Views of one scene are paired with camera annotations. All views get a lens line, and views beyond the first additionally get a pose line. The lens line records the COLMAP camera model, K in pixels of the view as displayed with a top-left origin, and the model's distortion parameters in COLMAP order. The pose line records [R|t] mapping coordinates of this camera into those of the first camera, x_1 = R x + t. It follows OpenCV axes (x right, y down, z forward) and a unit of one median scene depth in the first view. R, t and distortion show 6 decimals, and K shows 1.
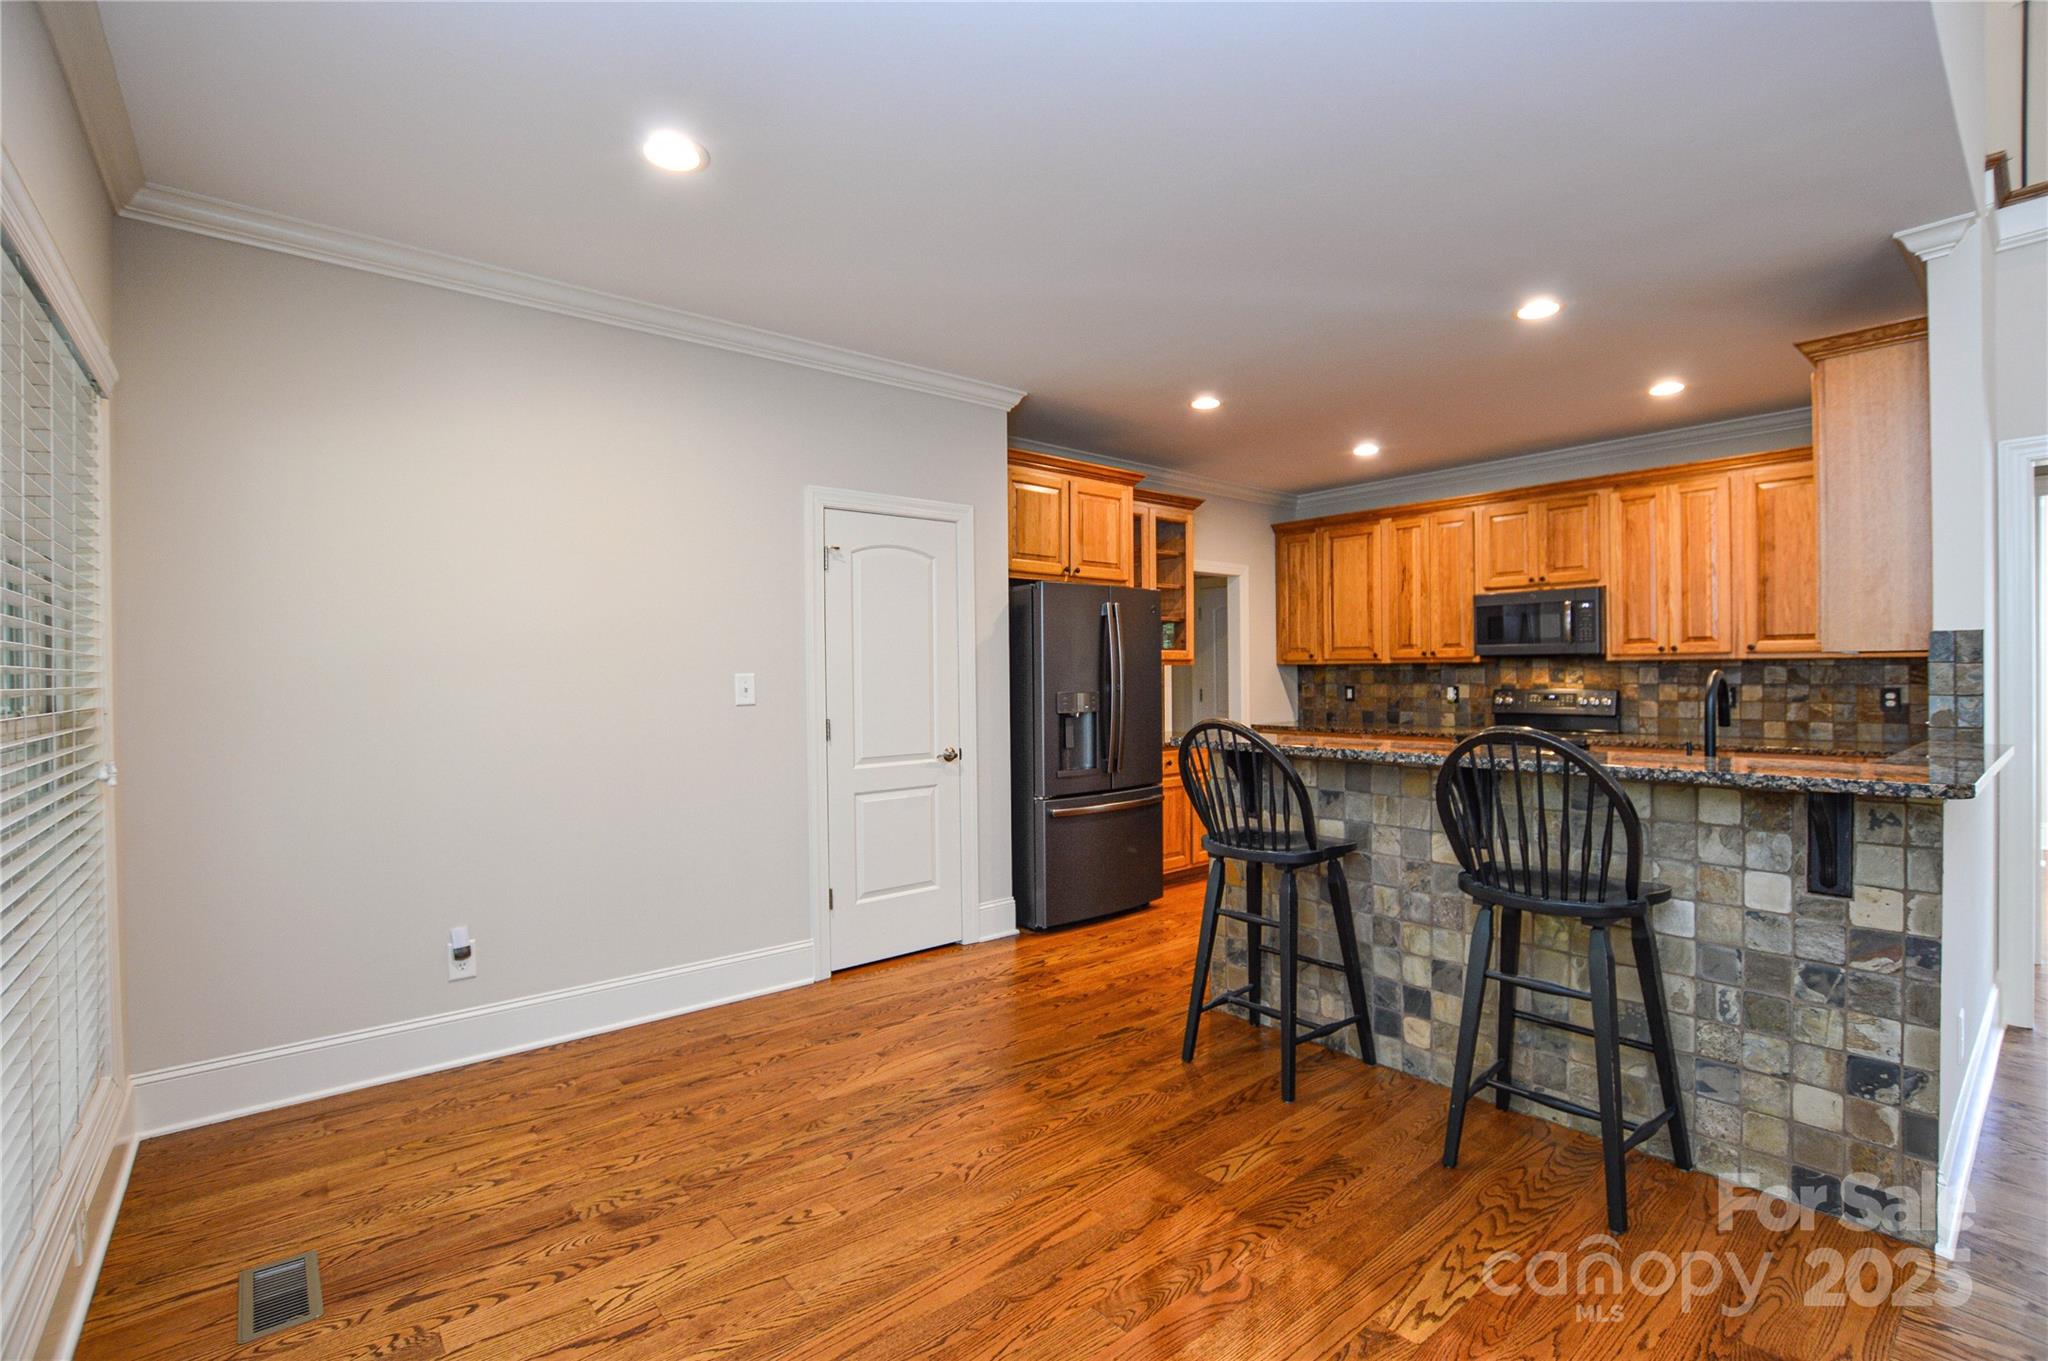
lens RADIAL K [[925.2, 0, 1024.0], [0, 925.2, 680.5], [0, 0, 1]] dist [-0.020882, -0.000142]
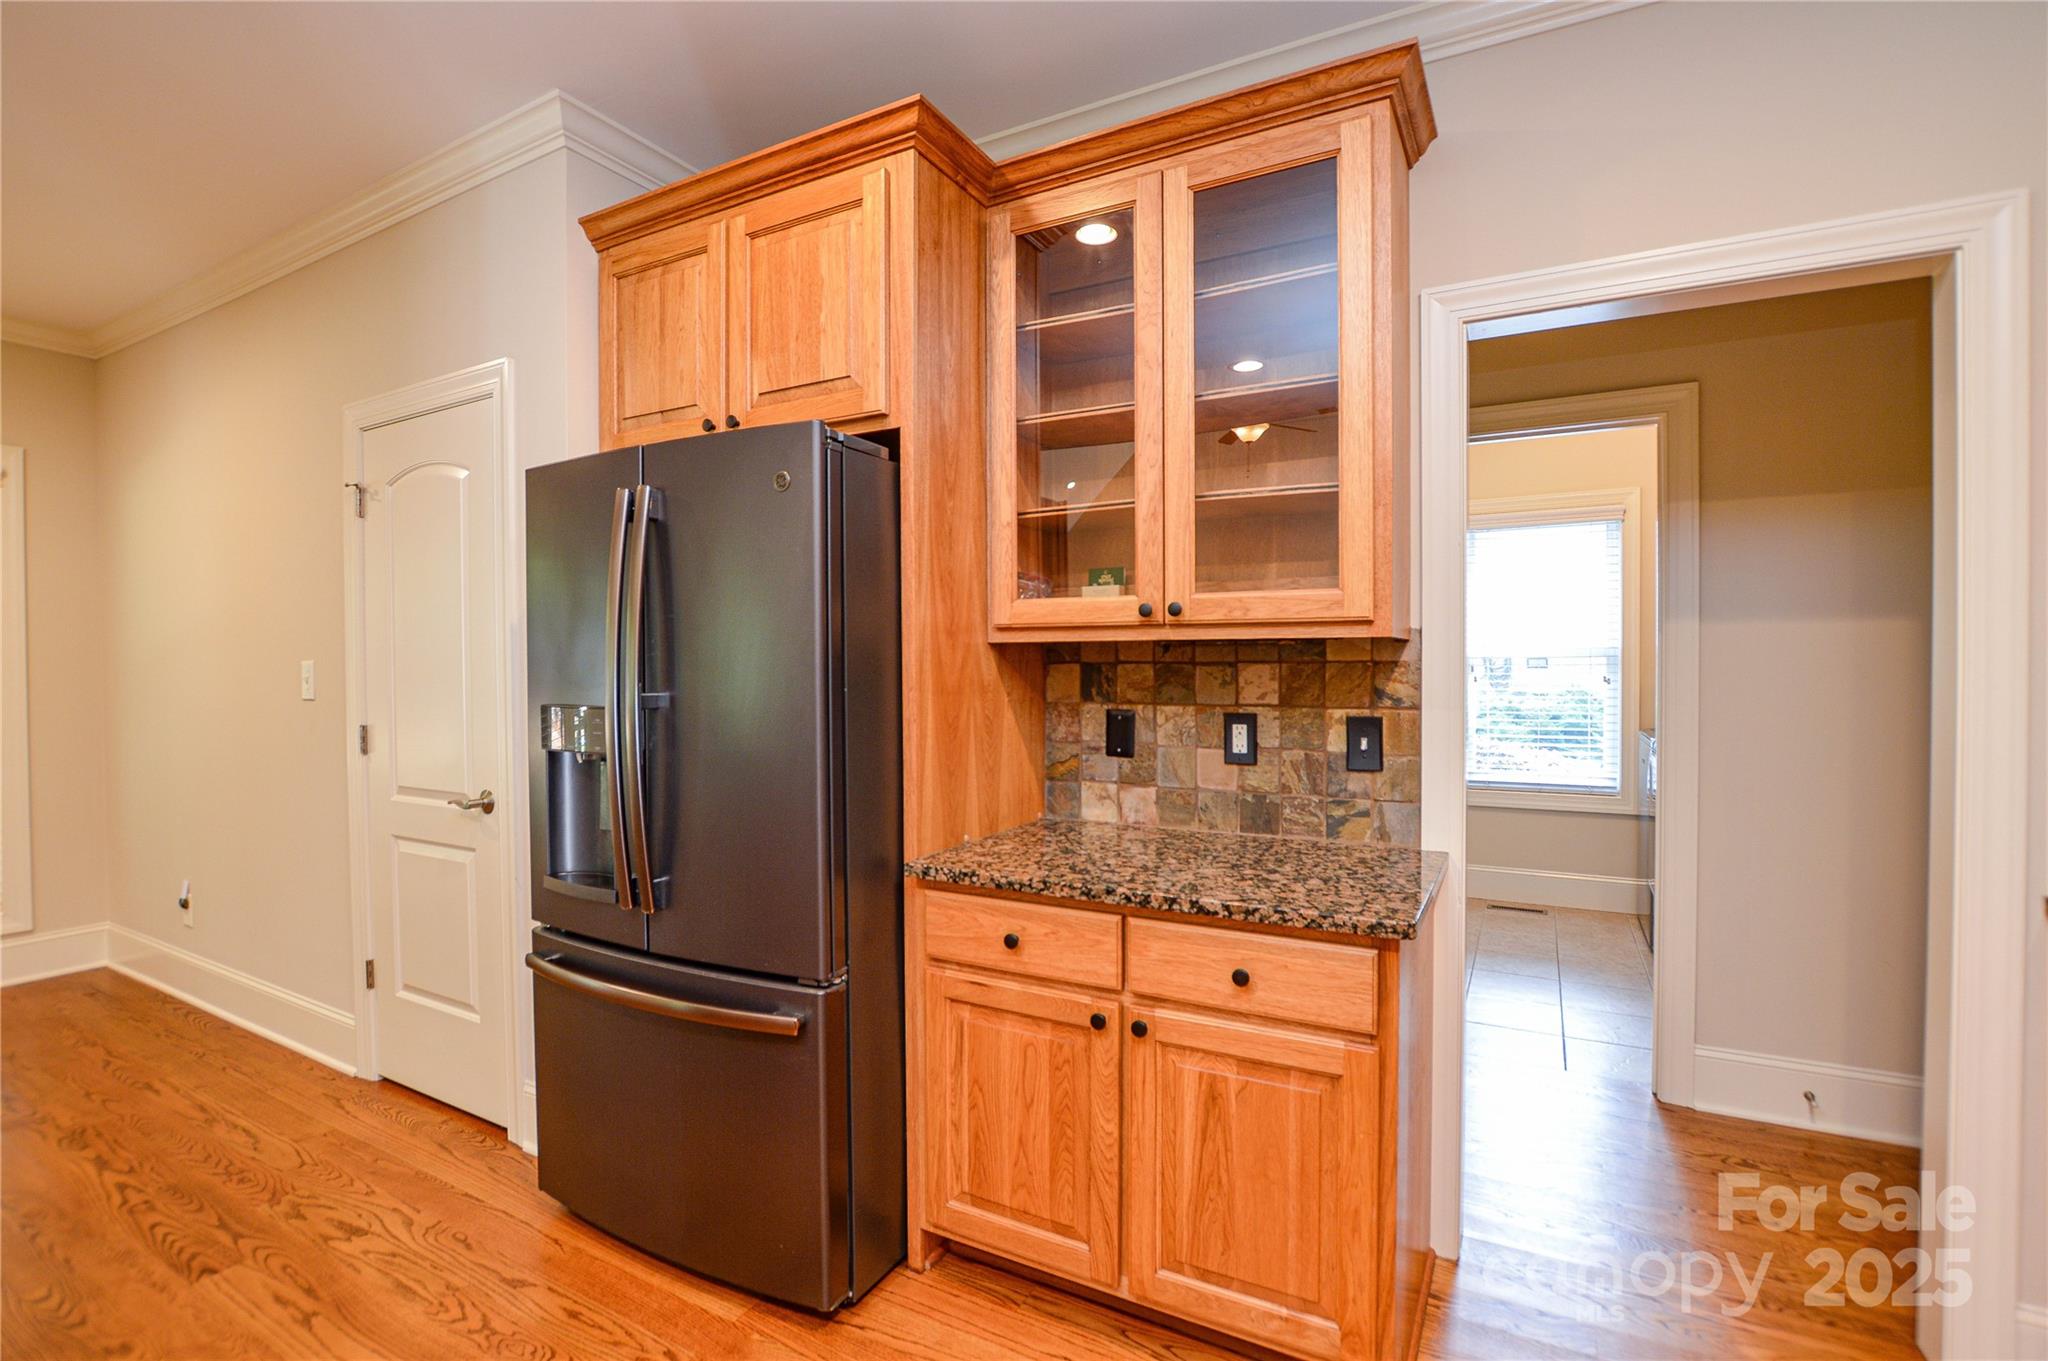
lens RADIAL K [[925.2, 0, 1024.0], [0, 925.2, 680.5], [0, 0, 1]] dist [-0.020882, -0.000142]
pose [[0.357720, 0.019855, -0.933618, 0.745814], [-0.010590, 0.999796, 0.017204, -0.011631], [0.933769, 0.003733, 0.357857, 1.430868]]
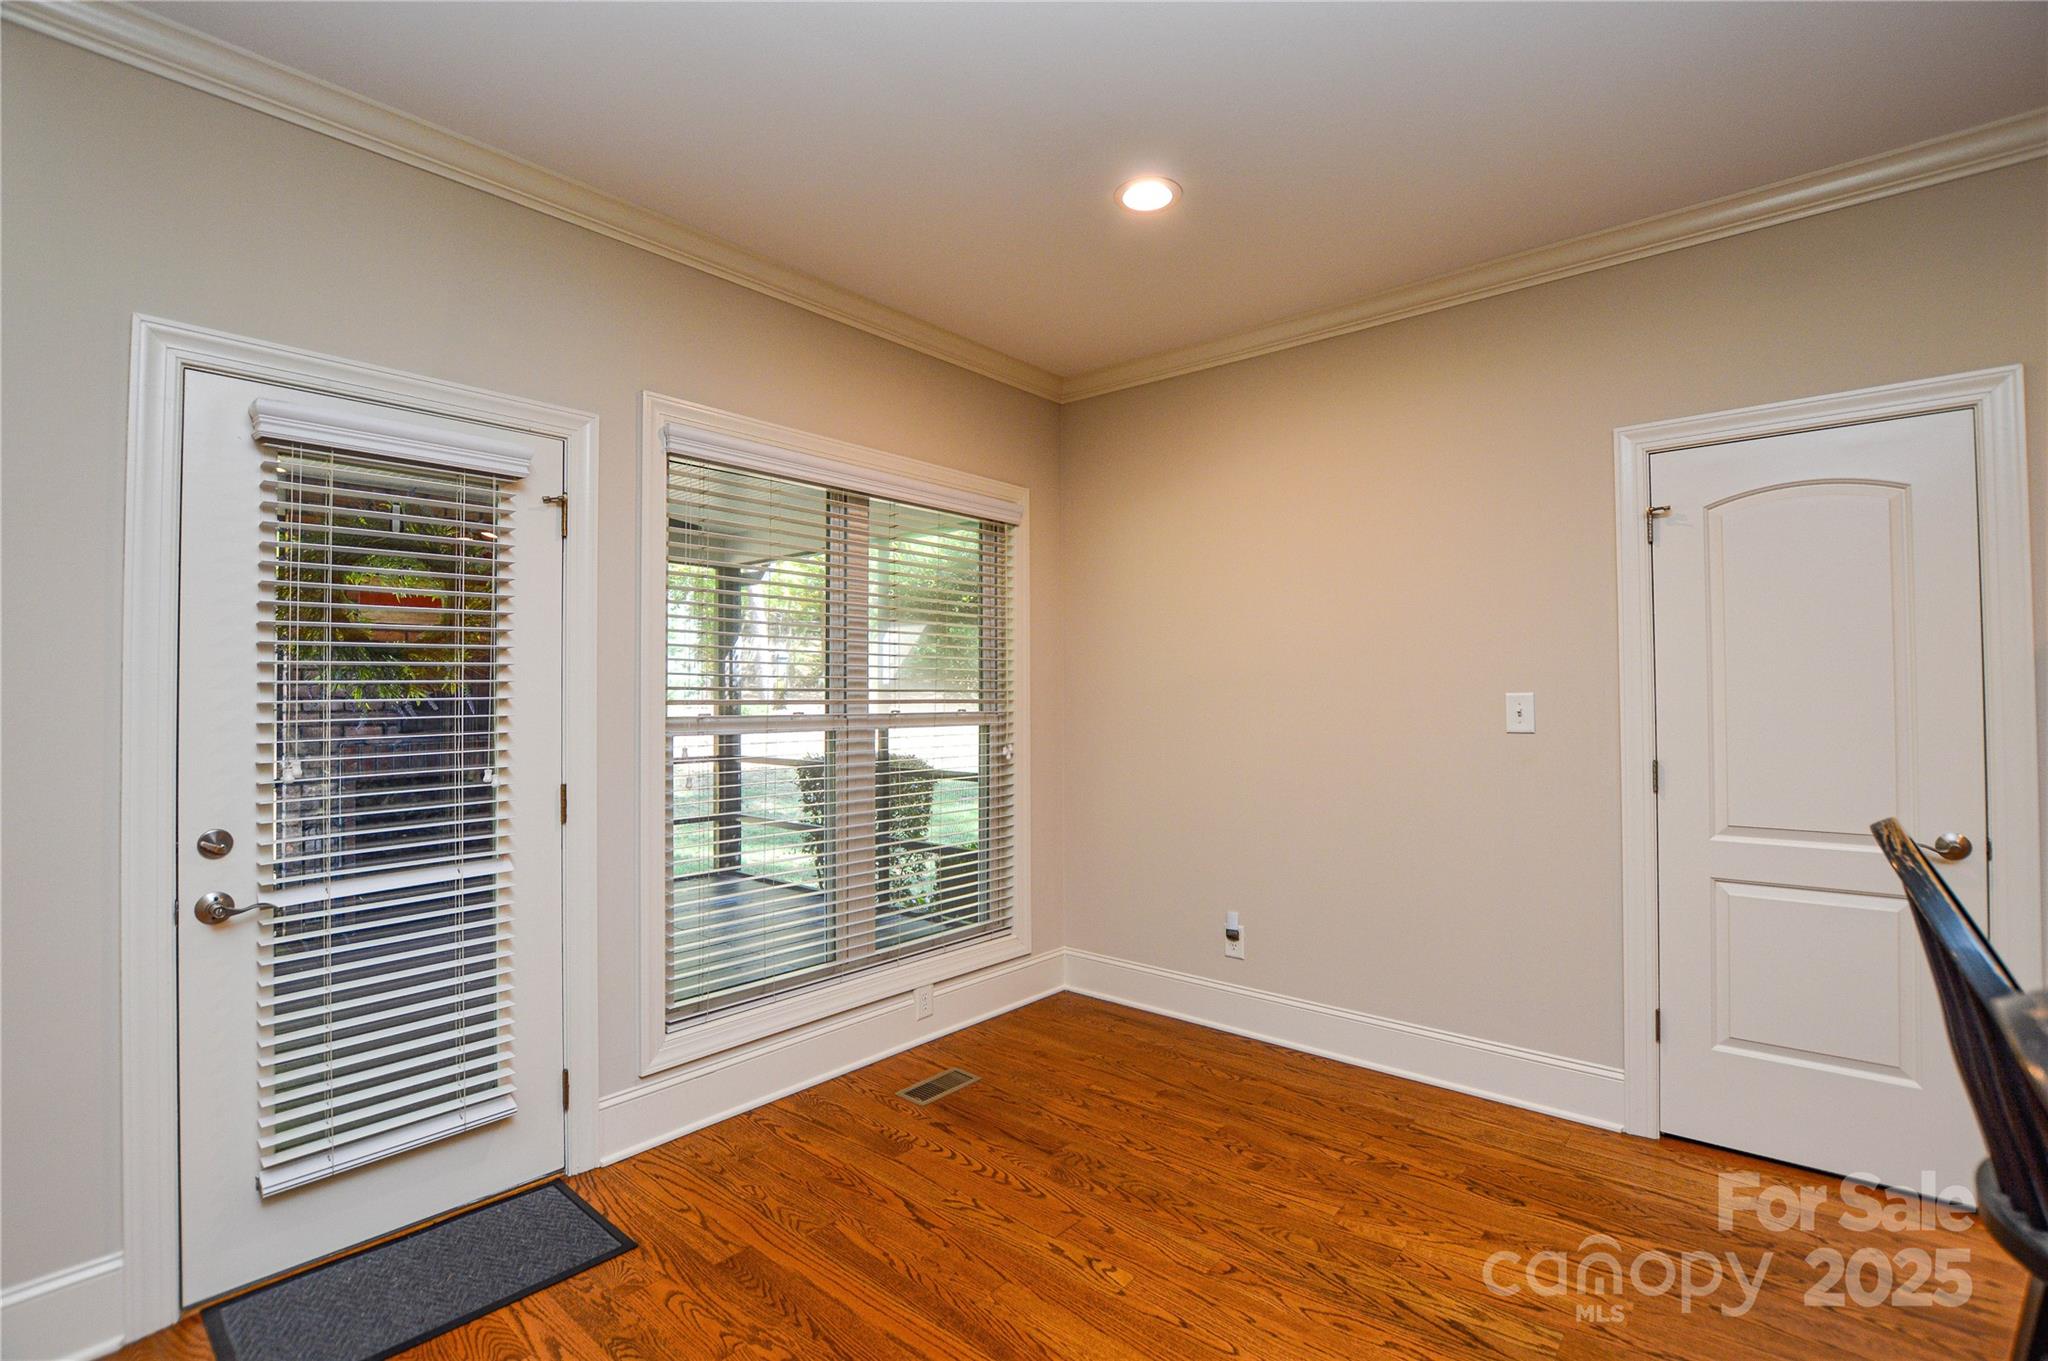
lens RADIAL K [[925.2, 0, 1024.0], [0, 925.2, 680.5], [0, 0, 1]] dist [-0.020882, -0.000142]
pose [[0.151038, -0.013243, -0.988439, 0.455198], [-0.006349, 0.999877, -0.014366, -0.004335], [0.988508, 0.008445, 0.150935, 0.510383]]
